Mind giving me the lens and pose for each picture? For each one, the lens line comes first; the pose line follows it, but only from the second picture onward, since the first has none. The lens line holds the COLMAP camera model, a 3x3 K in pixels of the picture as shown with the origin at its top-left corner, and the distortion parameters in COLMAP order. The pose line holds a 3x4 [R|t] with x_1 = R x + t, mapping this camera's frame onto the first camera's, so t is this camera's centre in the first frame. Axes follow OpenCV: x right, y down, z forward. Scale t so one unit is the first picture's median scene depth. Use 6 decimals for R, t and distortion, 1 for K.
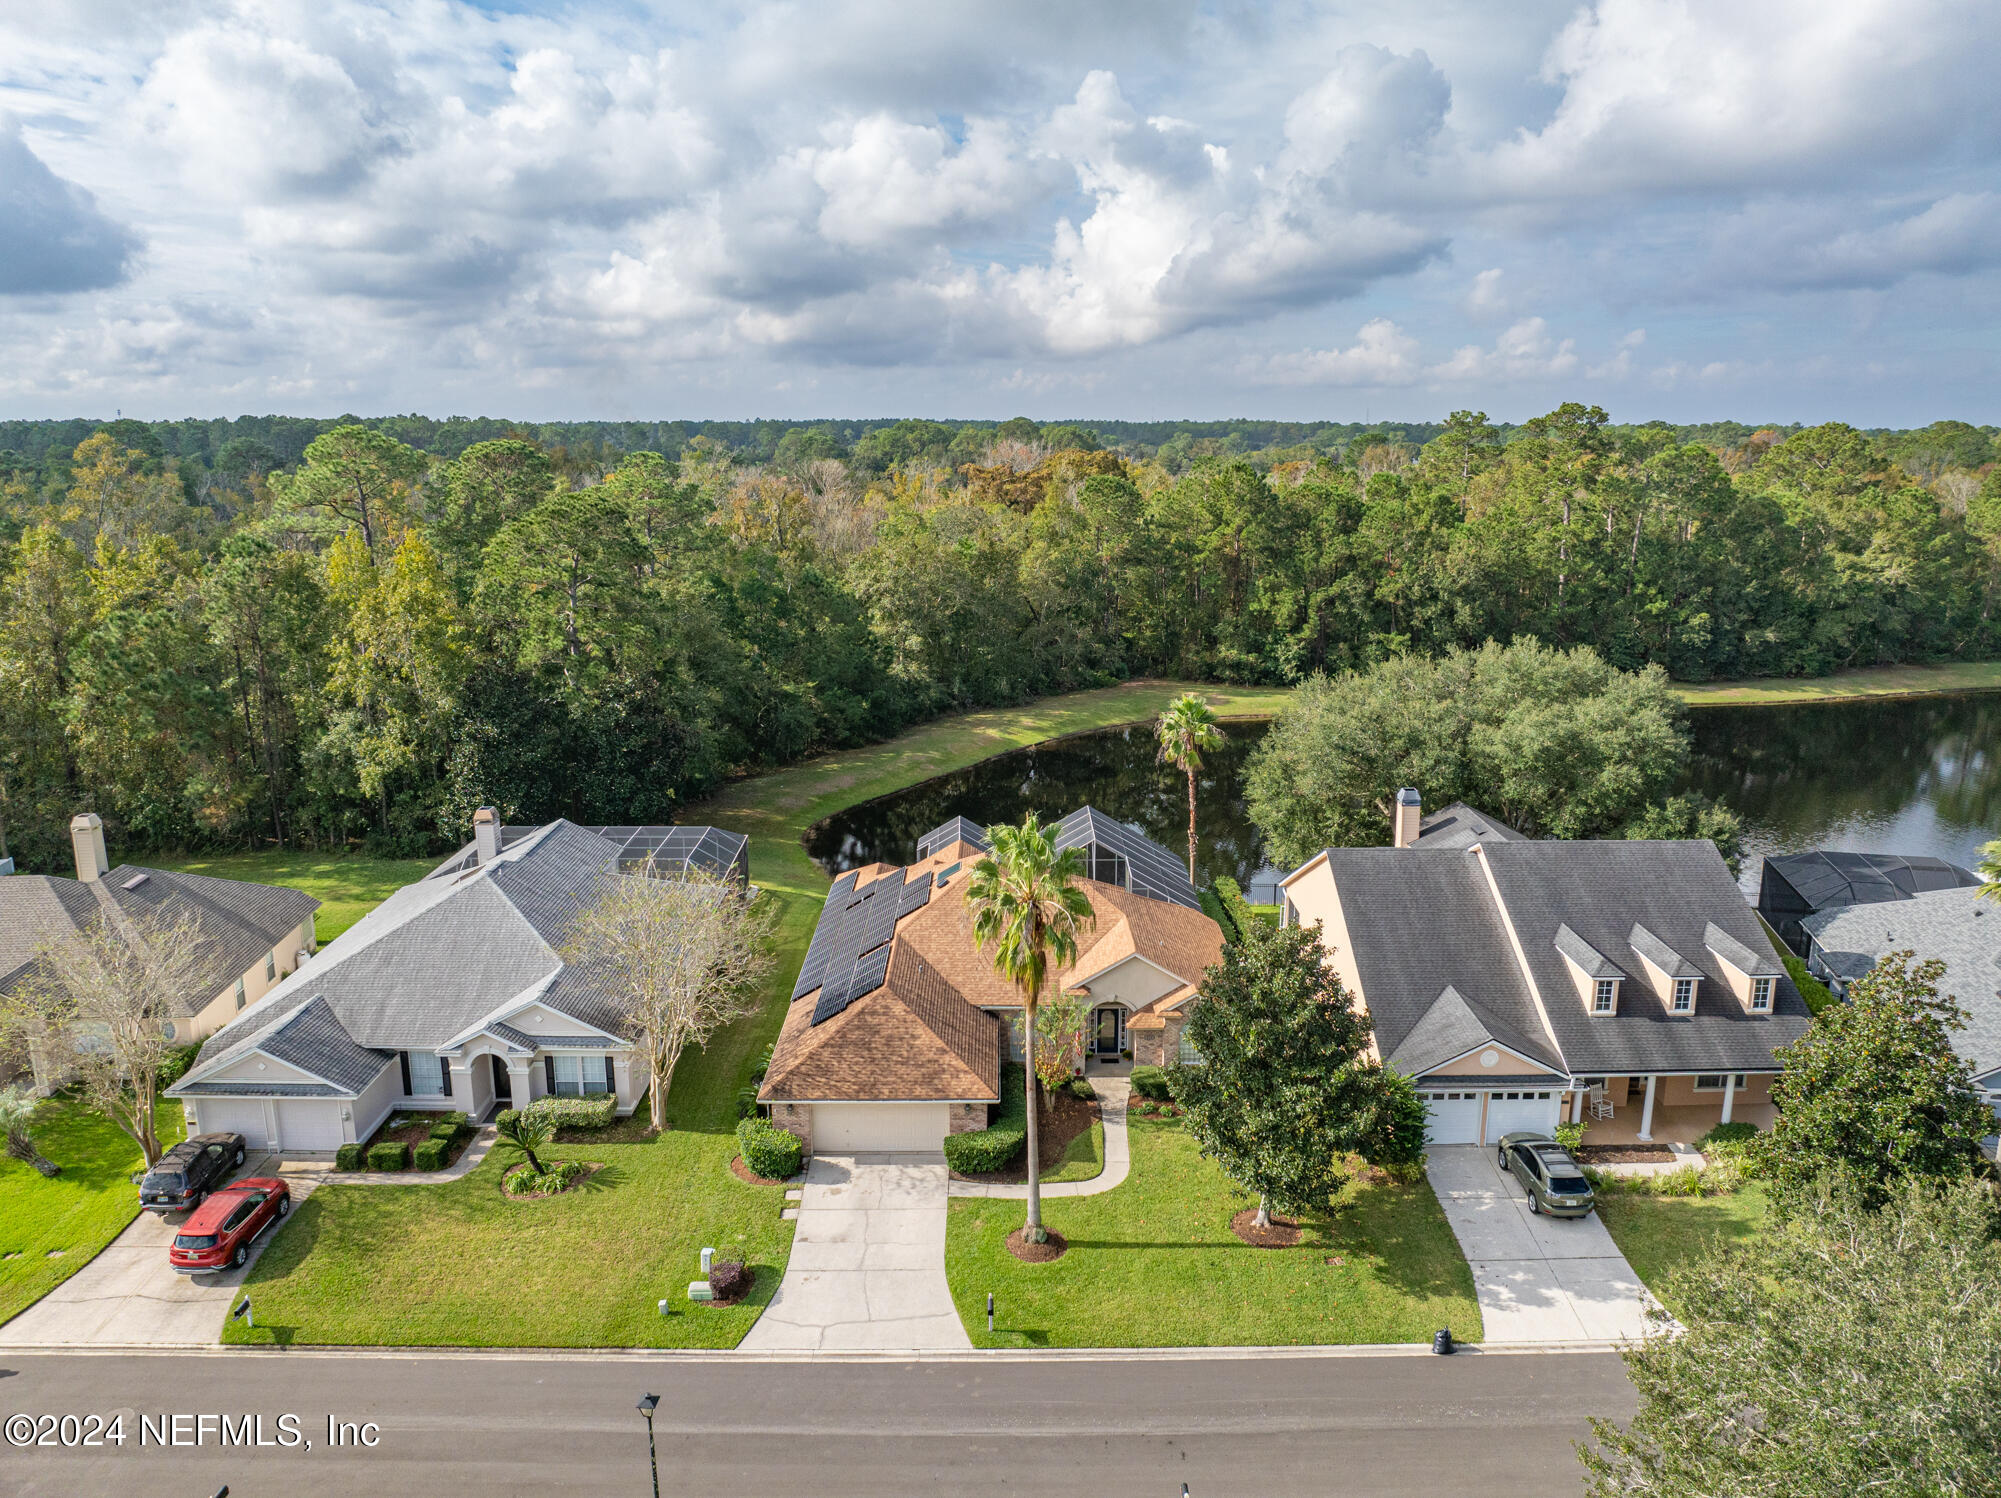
lens RADIAL K [[1396.7, 0, 1000.5], [0, 1396.7, 749.0], [0, 0, 1]] dist [-0.009246, -0.043681]
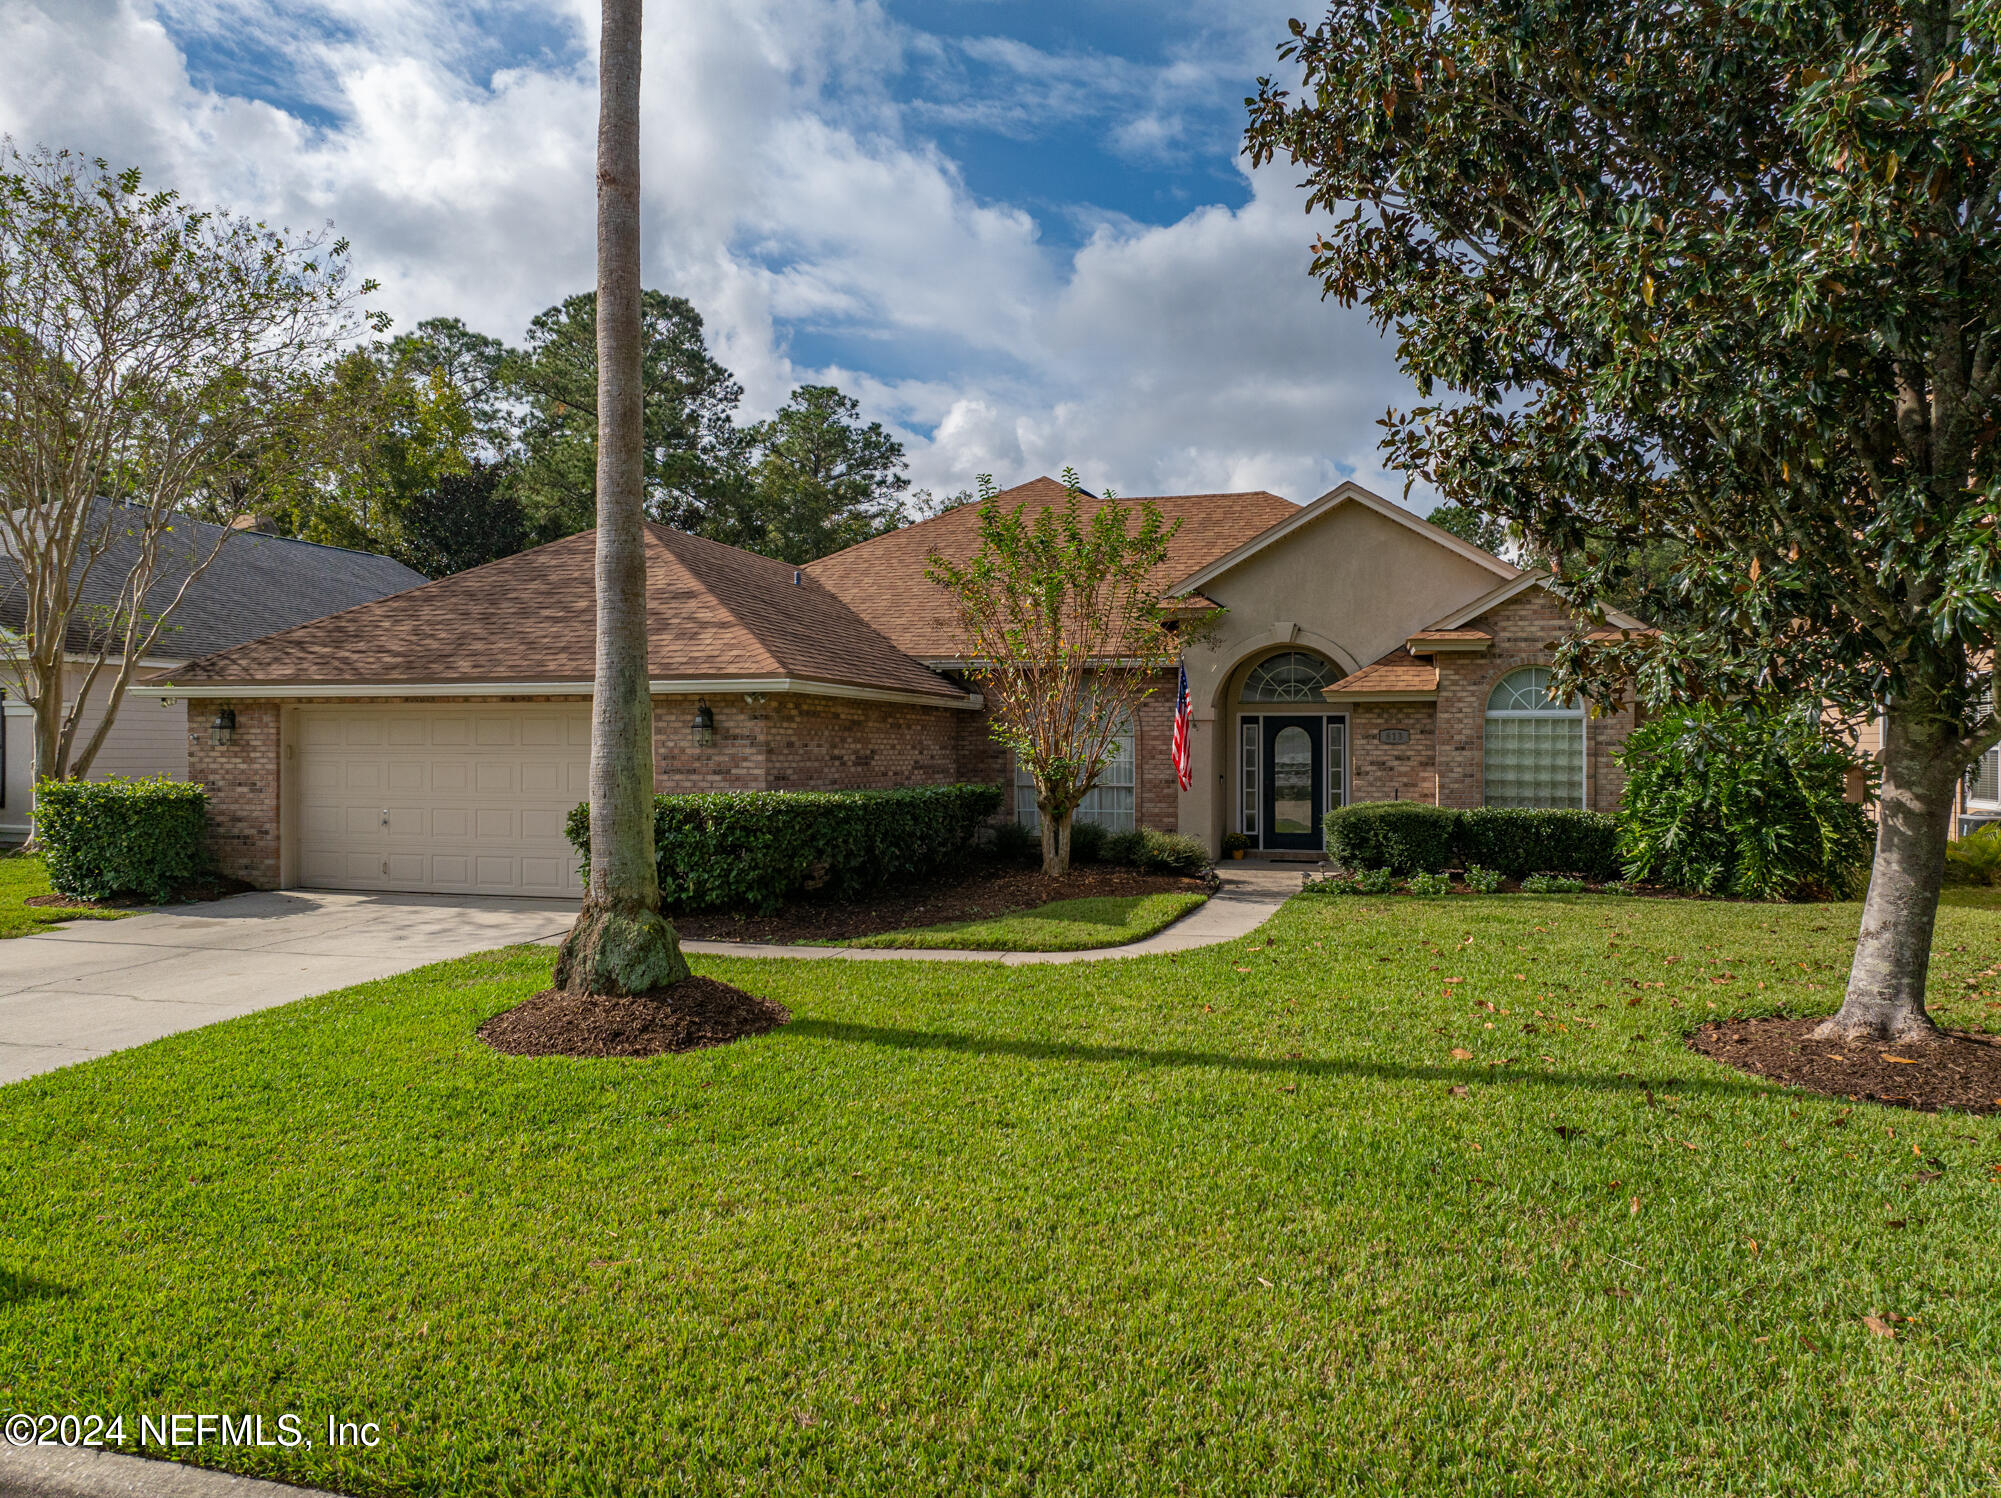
lens RADIAL K [[1396.7, 0, 1000.5], [0, 1396.7, 749.0], [0, 0, 1]] dist [-0.009246, -0.043681]
pose [[0.964105, 0.005732, -0.265460, 0.117800], [-0.064057, 0.975259, -0.211583, 0.323782], [0.257679, 0.220993, 0.940619, 0.742842]]
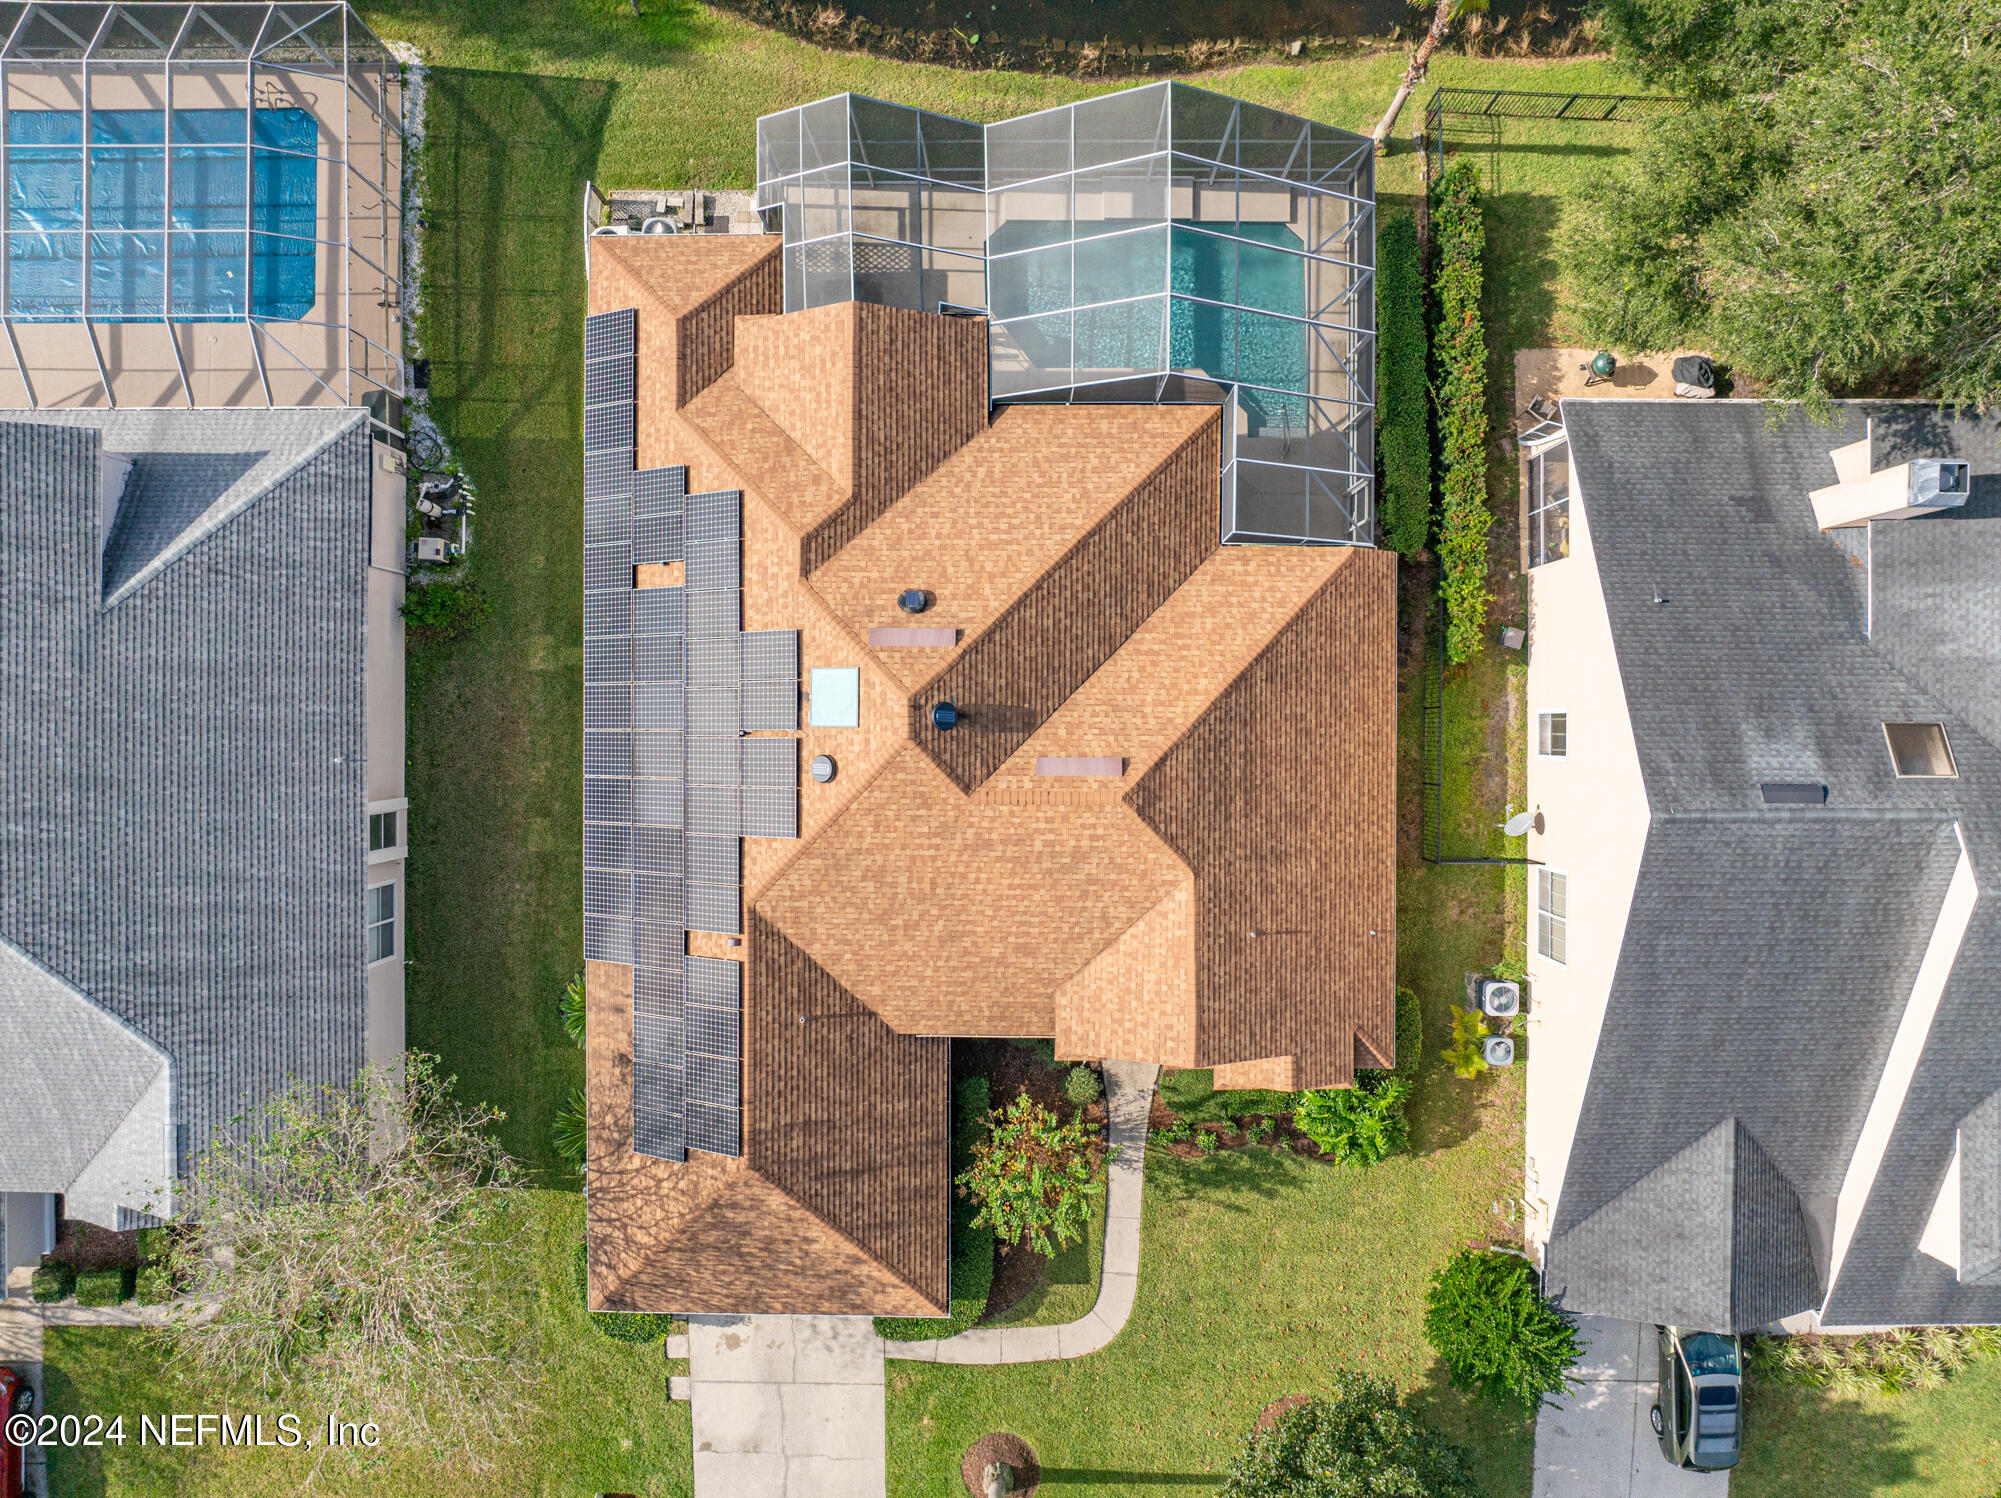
lens RADIAL K [[1398.1, 0, 1002.2], [0, 1398.1, 723.4], [0, 0, 1]] dist [-0.071506, 0.037039]
pose [[0.999936, 0.004107, -0.010511, 0.030490], [0.009271, 0.232129, 0.972641, -0.457005], [0.006435, -0.972676, 0.232076, 1.122423]]
